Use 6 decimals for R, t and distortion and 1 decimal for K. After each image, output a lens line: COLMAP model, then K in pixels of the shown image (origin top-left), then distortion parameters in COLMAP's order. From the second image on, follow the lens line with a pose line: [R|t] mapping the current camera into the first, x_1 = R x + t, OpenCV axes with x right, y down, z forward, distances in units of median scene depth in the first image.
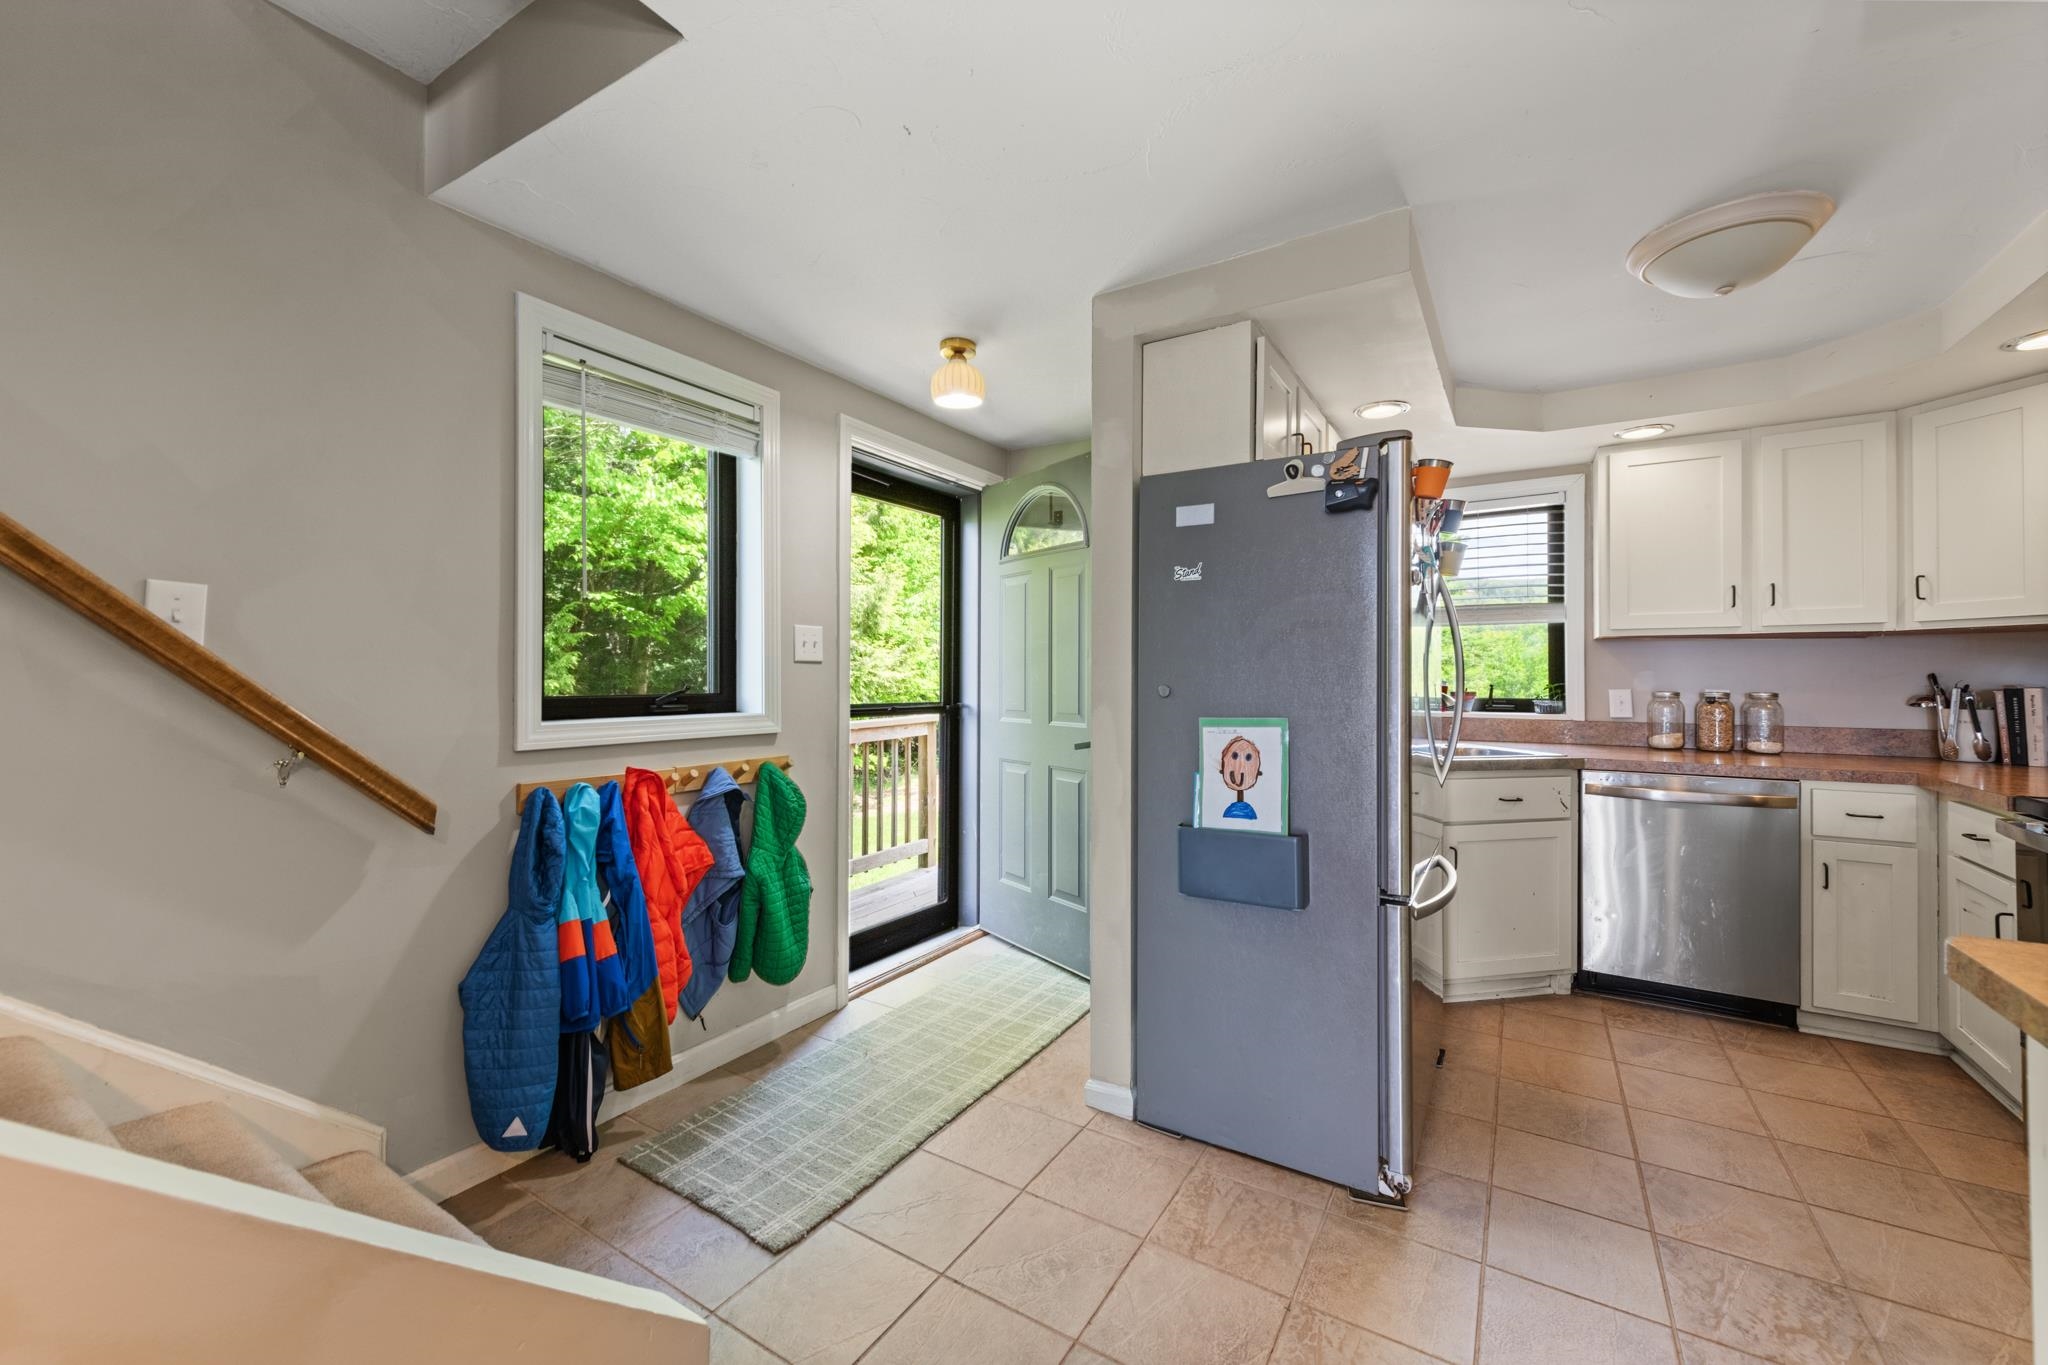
lens RADIAL K [[812.6, 0, 1024.9], [0, 812.6, 668.5], [0, 0, 1]] dist [0.013403, -0.002591]
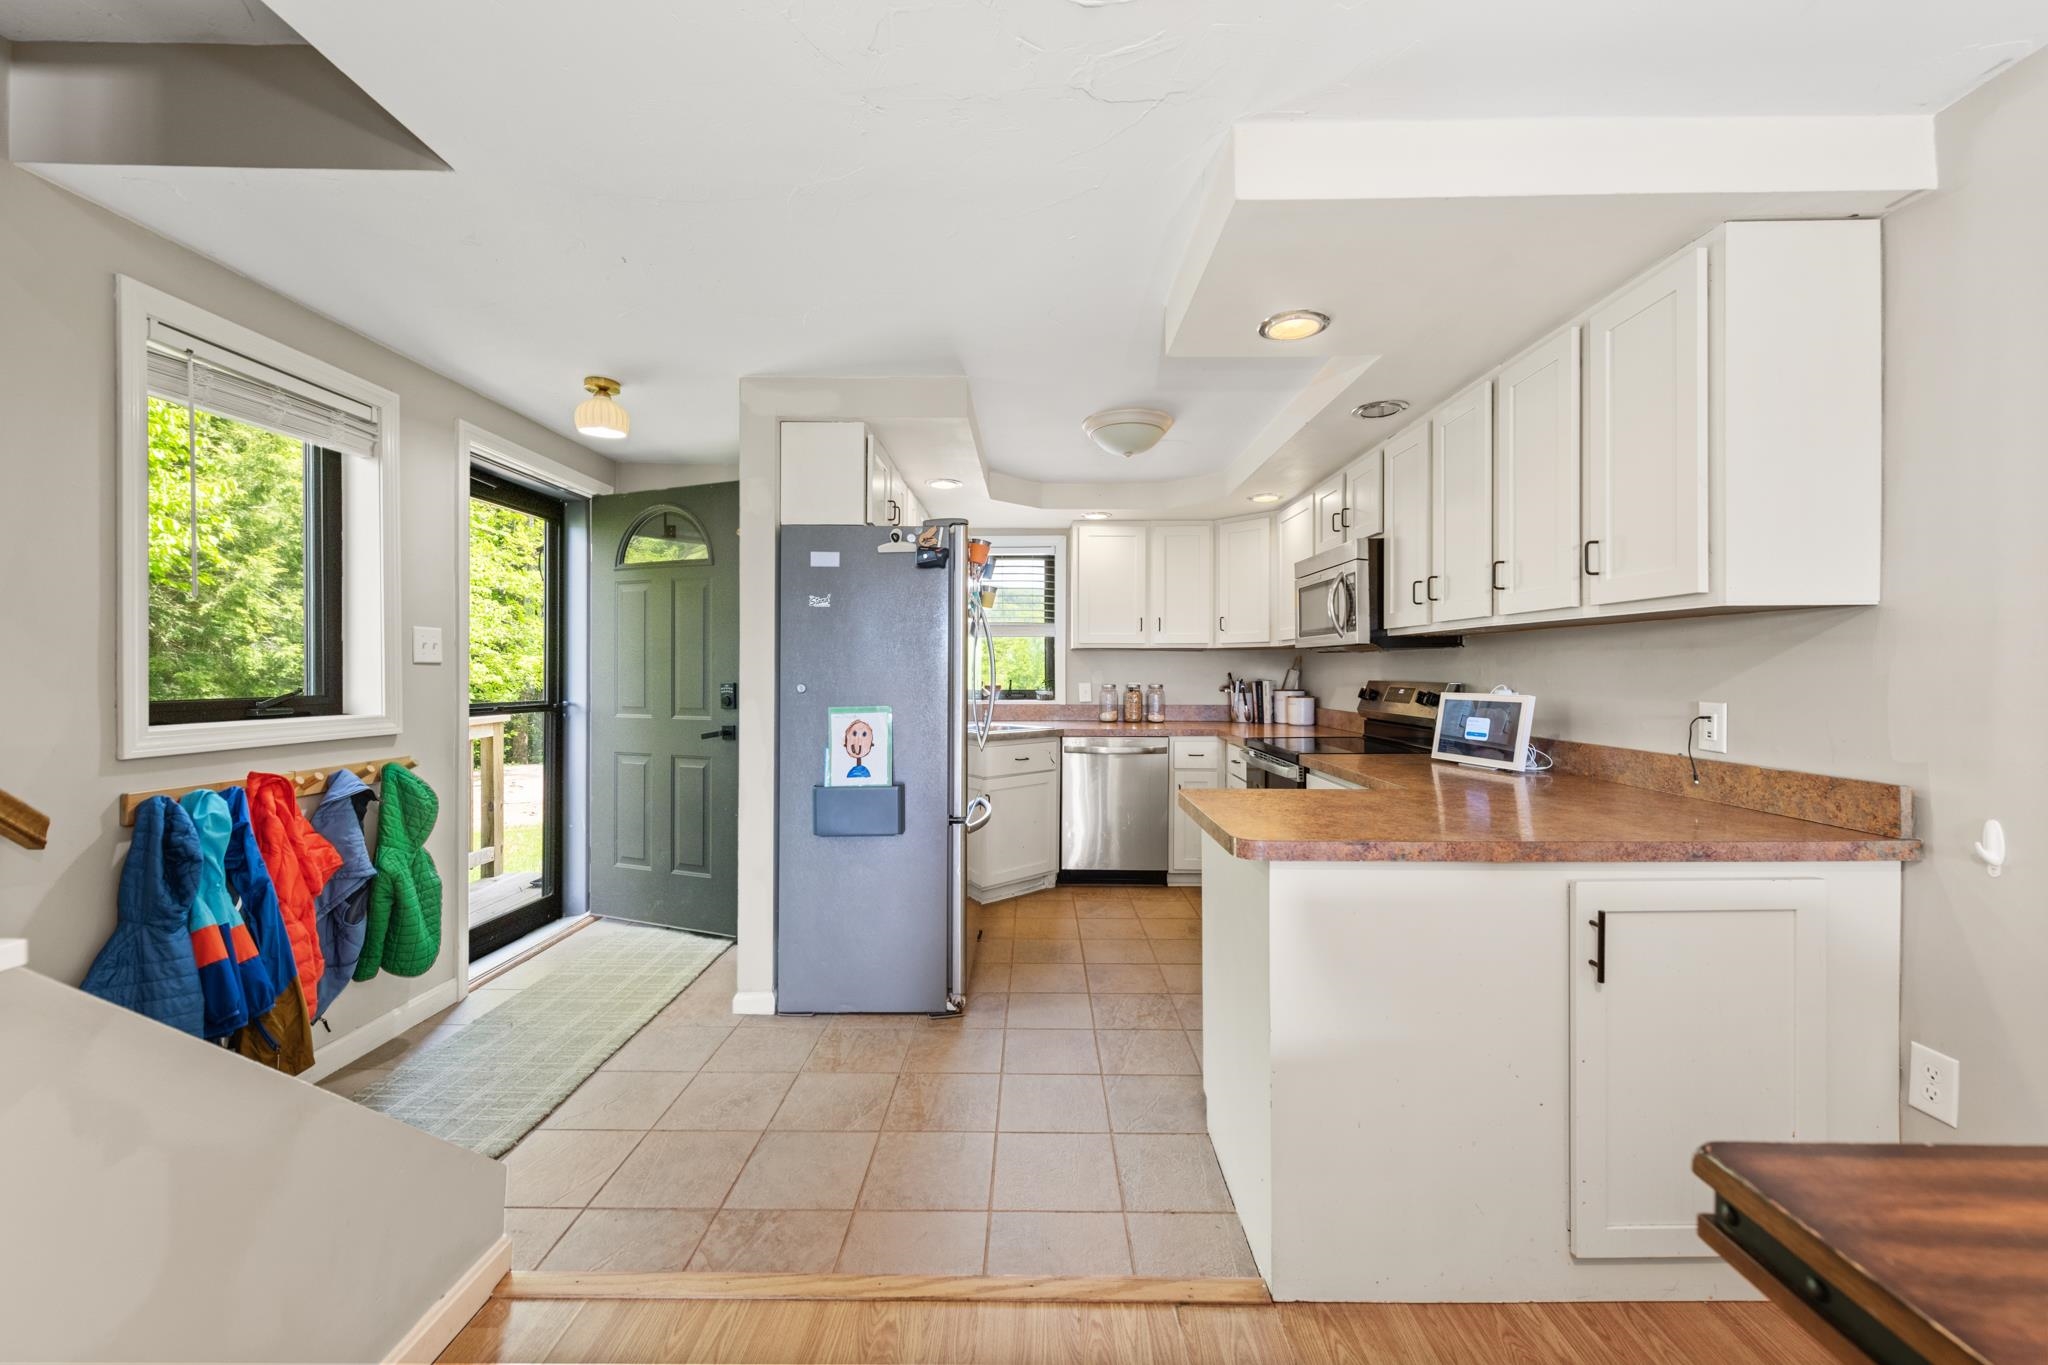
lens RADIAL K [[812.6, 0, 1025.6], [0, 812.6, 668.4], [0, 0, 1]] dist [0.013403, -0.002591]
pose [[0.857742, 0.000913, 0.514080, -0.164225], [-0.004057, 0.999979, 0.004994, -0.010654], [-0.514065, -0.006370, 0.857728, -0.278114]]
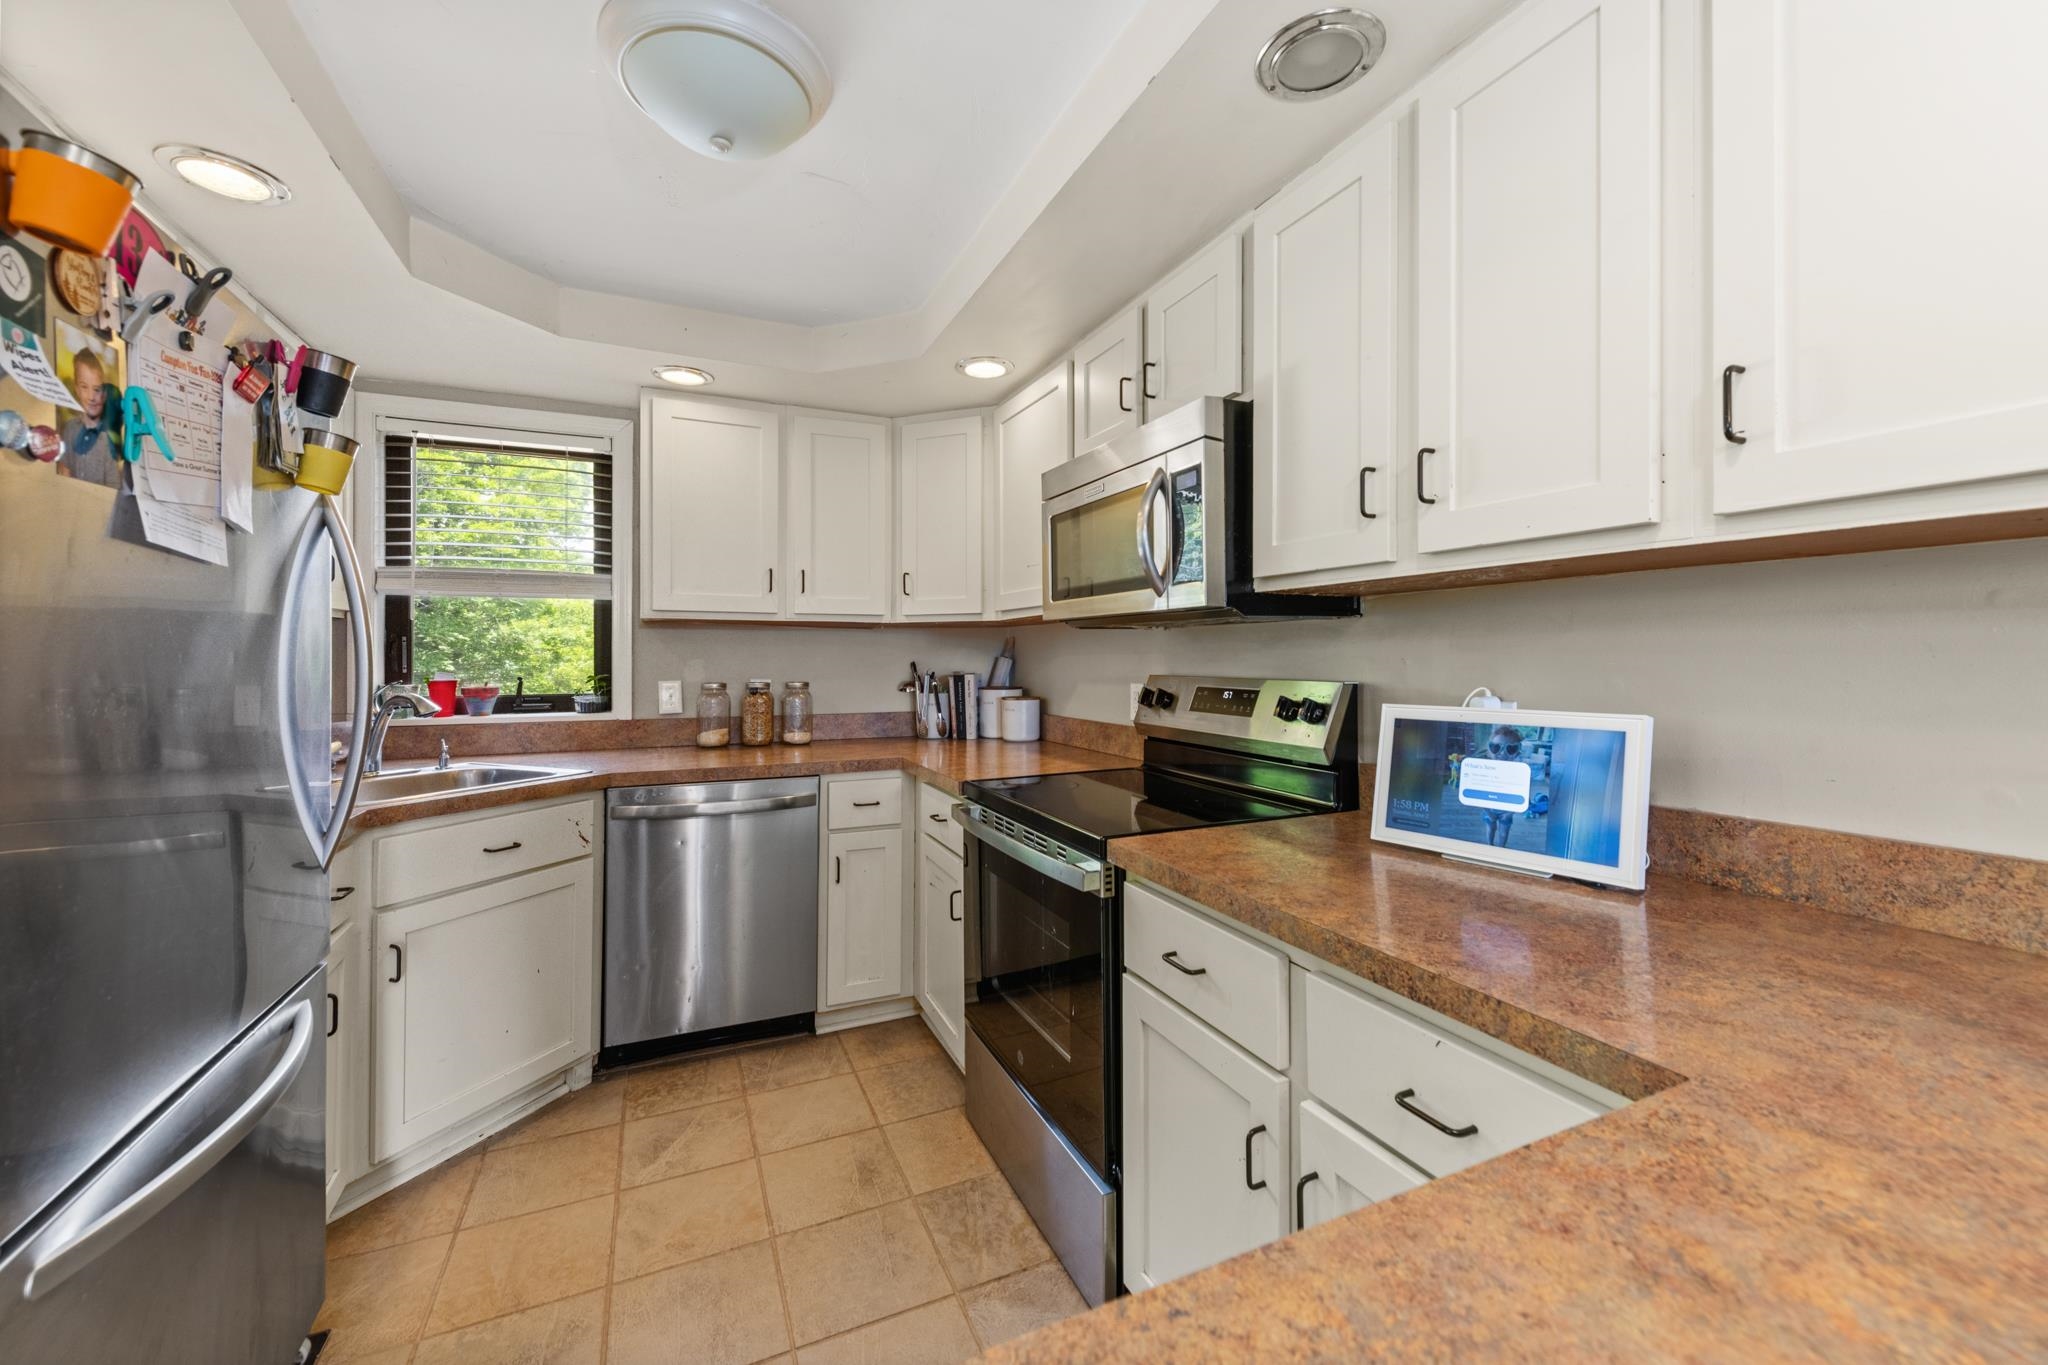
lens RADIAL K [[812.6, 0, 1031.2], [0, 812.6, 654.8], [0, 0, 1]] dist [0.013403, -0.002591]
pose [[0.560784, 0.002430, 0.827959, 0.299831], [-0.006701, 0.999976, 0.001604, -0.007129], [-0.827935, -0.006448, 0.560787, 0.266843]]
